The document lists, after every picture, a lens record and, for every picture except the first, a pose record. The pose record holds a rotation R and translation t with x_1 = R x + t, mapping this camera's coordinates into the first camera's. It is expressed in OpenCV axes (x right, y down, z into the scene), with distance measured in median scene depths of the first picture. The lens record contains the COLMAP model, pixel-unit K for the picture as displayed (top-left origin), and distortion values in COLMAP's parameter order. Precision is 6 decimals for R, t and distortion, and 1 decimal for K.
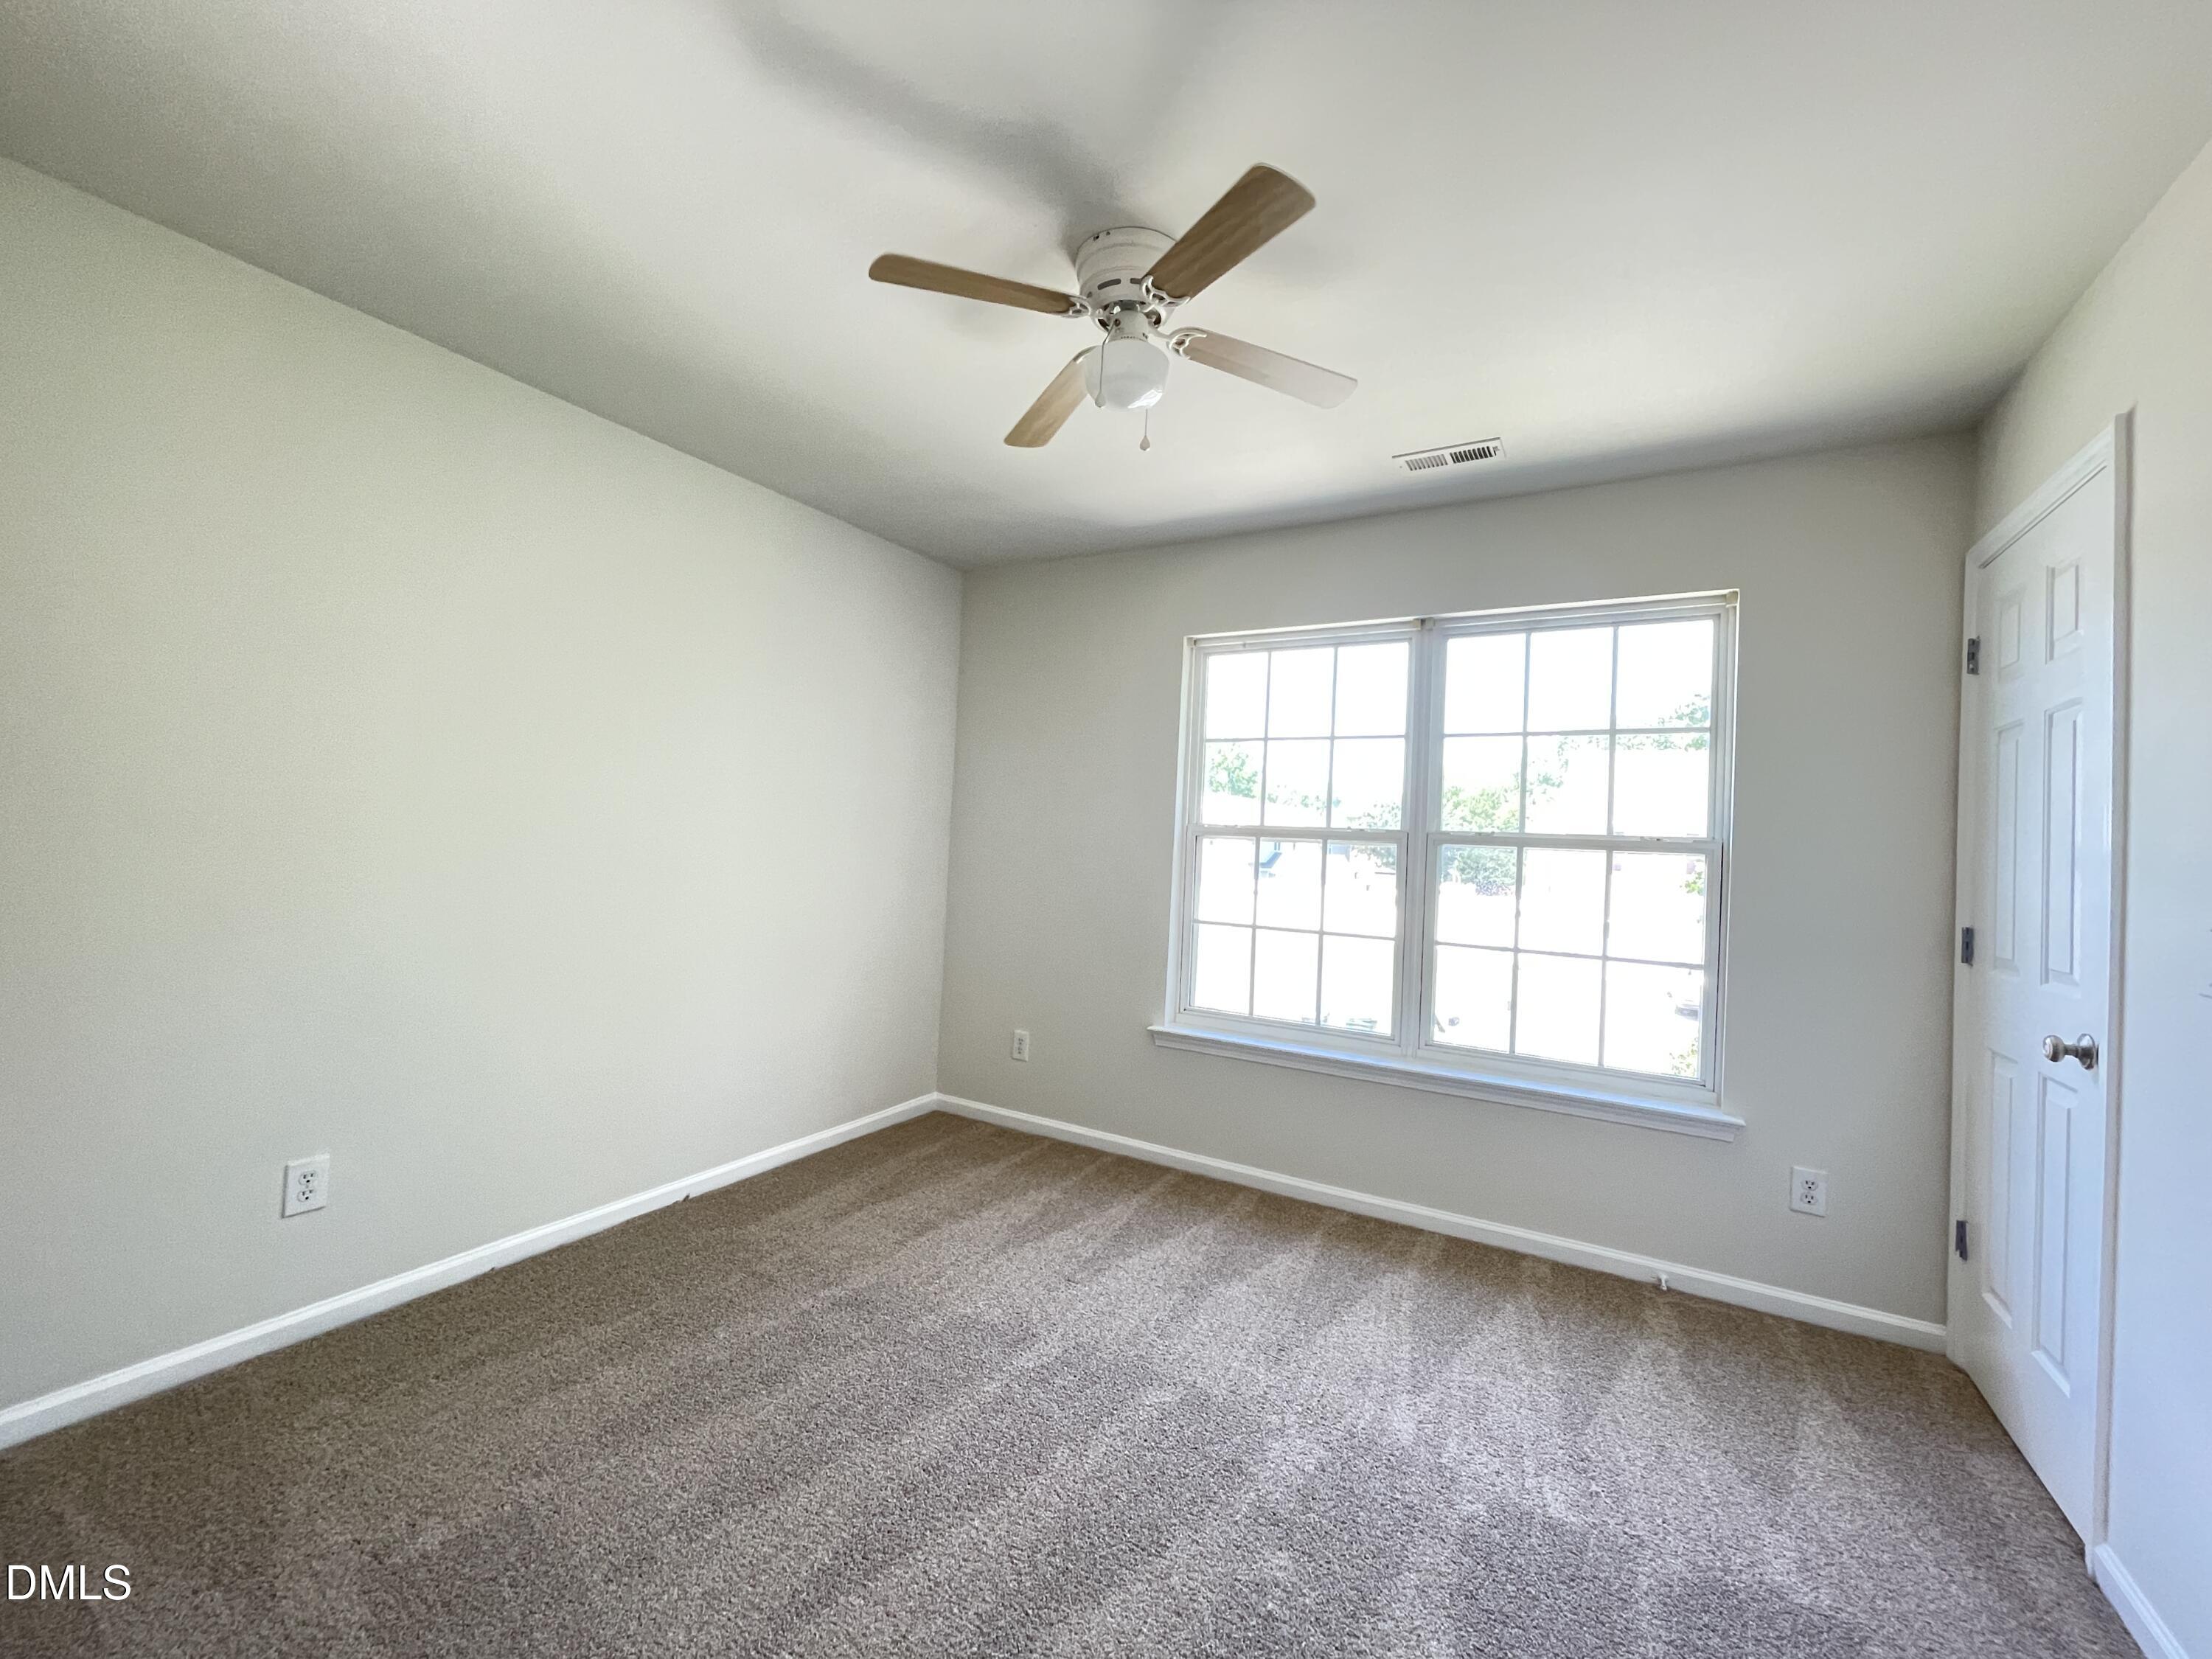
lens RADIAL K [[907.5, 0, 1102.8], [0, 907.5, 836.3], [0, 0, 1]] dist [0.000282, -0.001060]
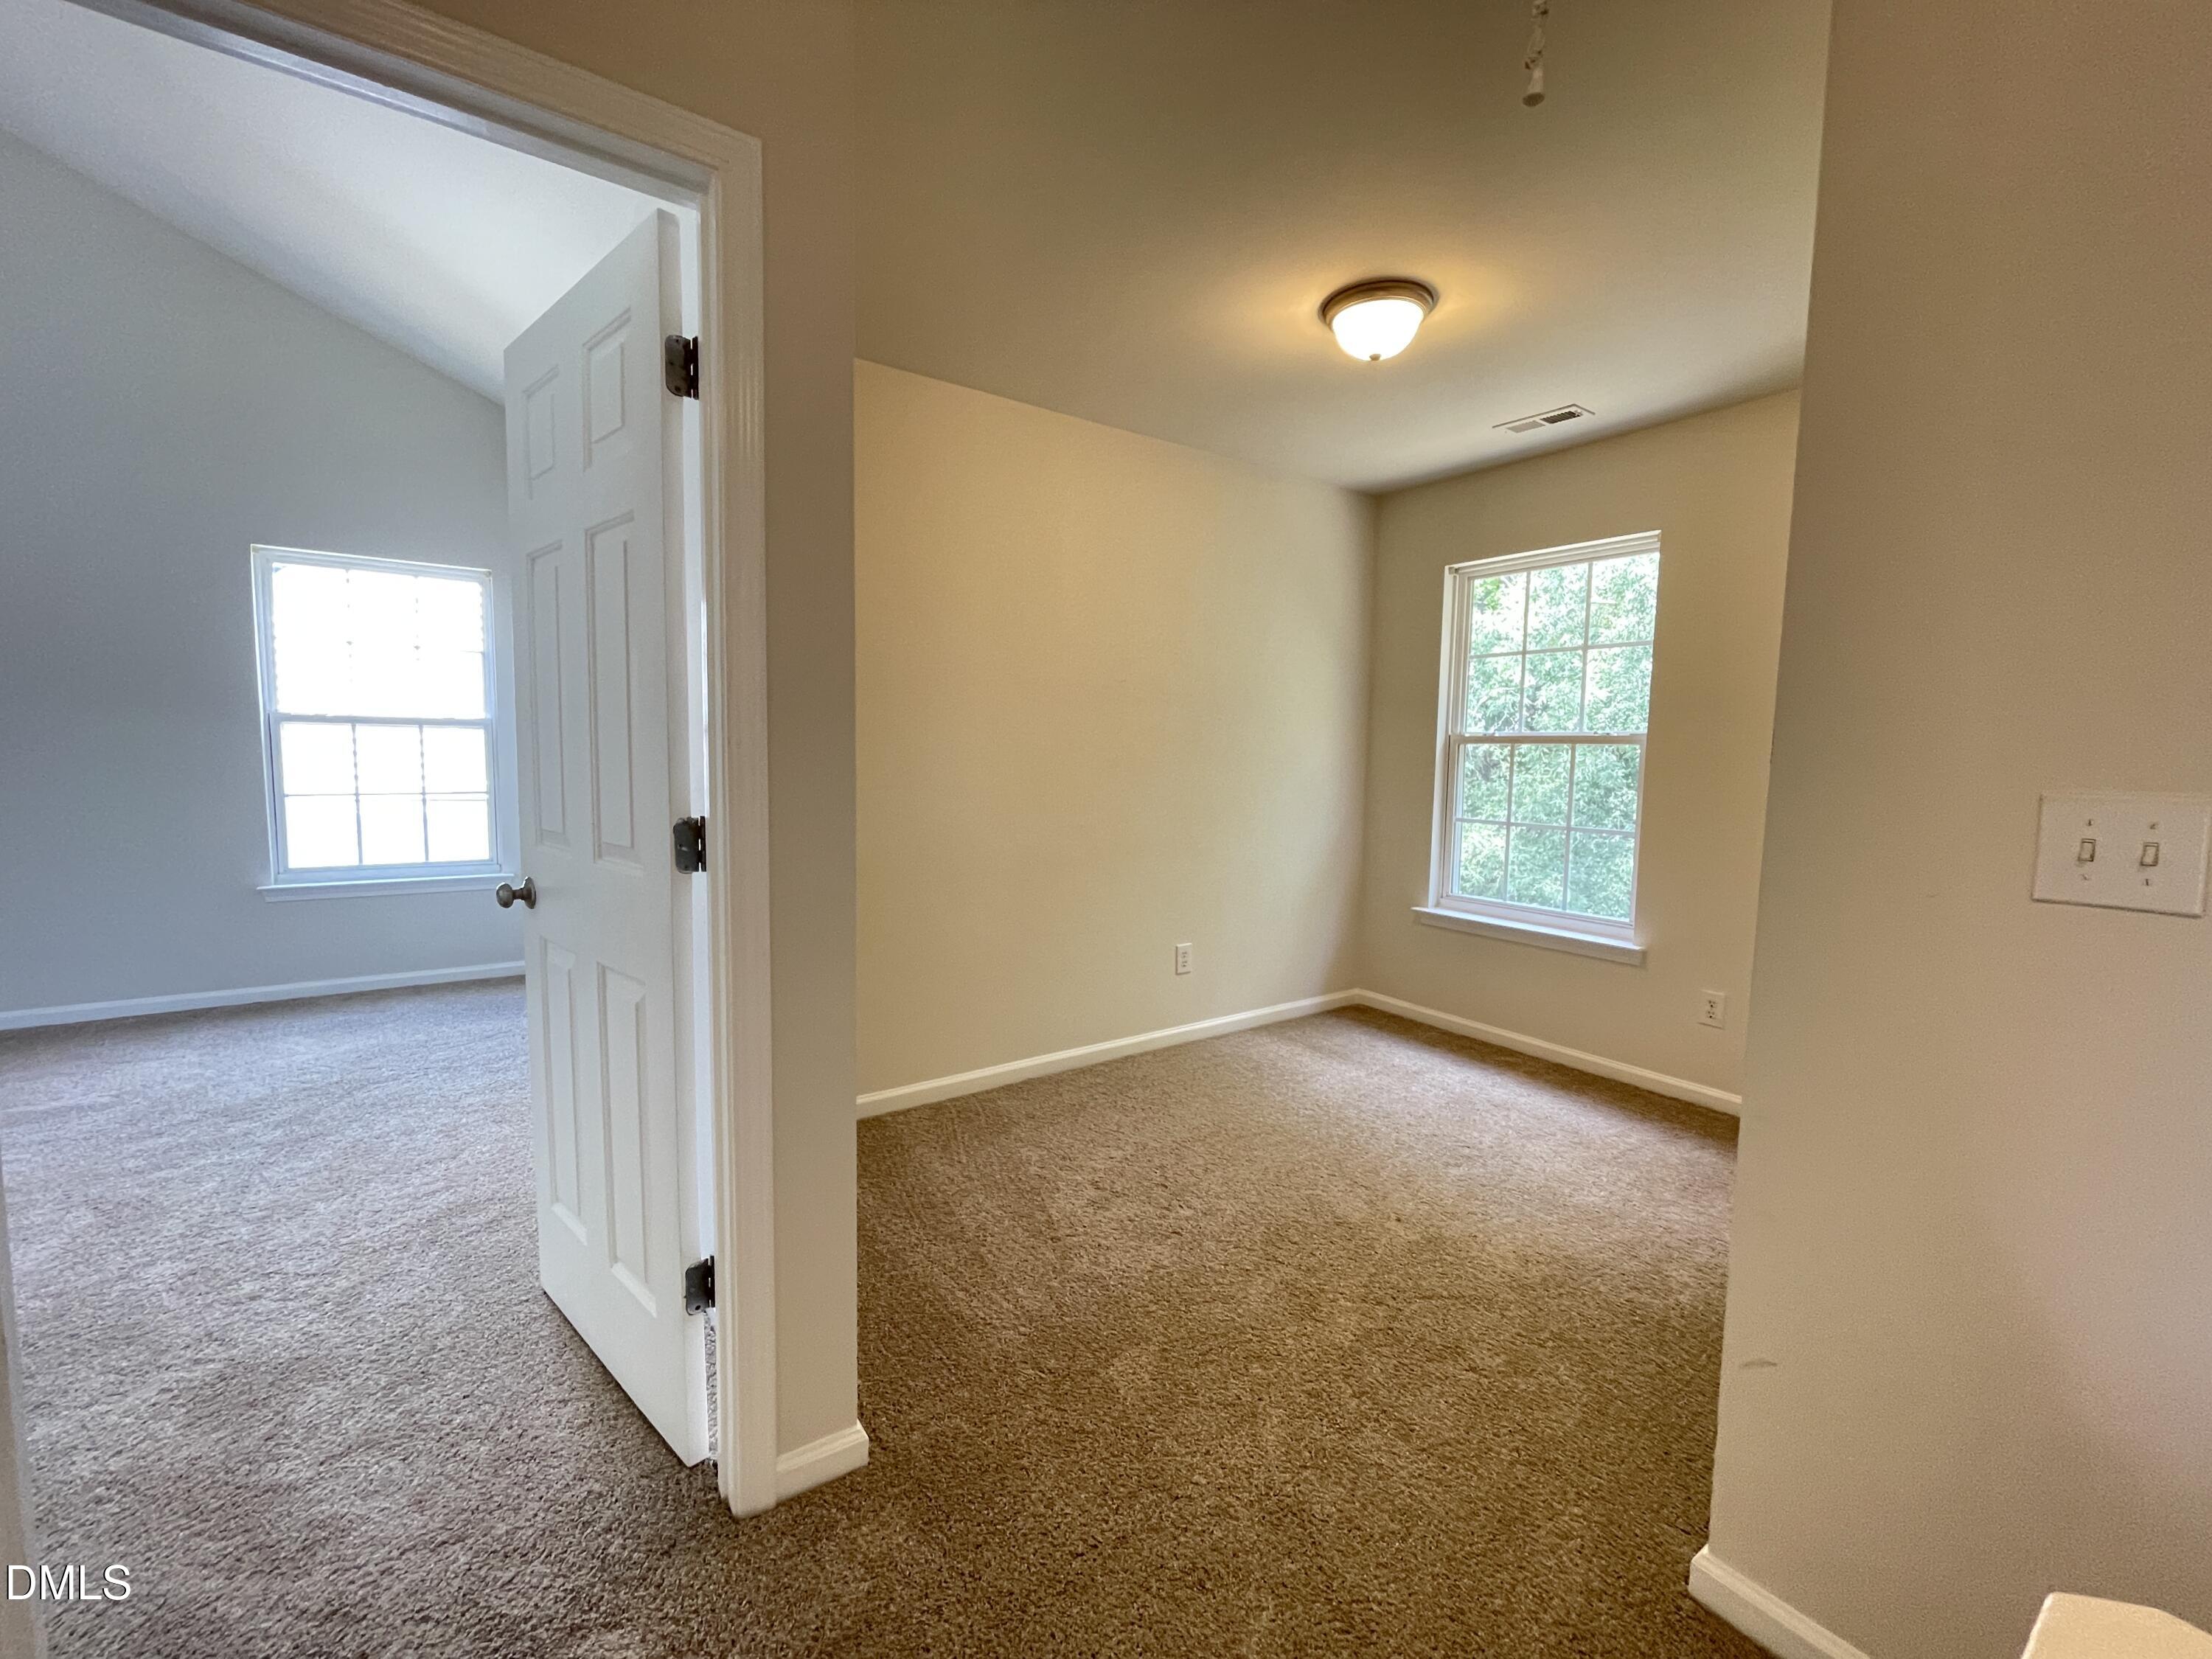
lens RADIAL K [[907.5, 0, 1104.4], [0, 907.5, 820.2], [0, 0, 1]] dist [0.000282, -0.001060]
pose [[0.913364, 0.000207, -0.407144, 0.339021], [0.033522, 0.996566, 0.075708, -0.004086], [0.405761, -0.082797, 0.910221, -0.361900]]
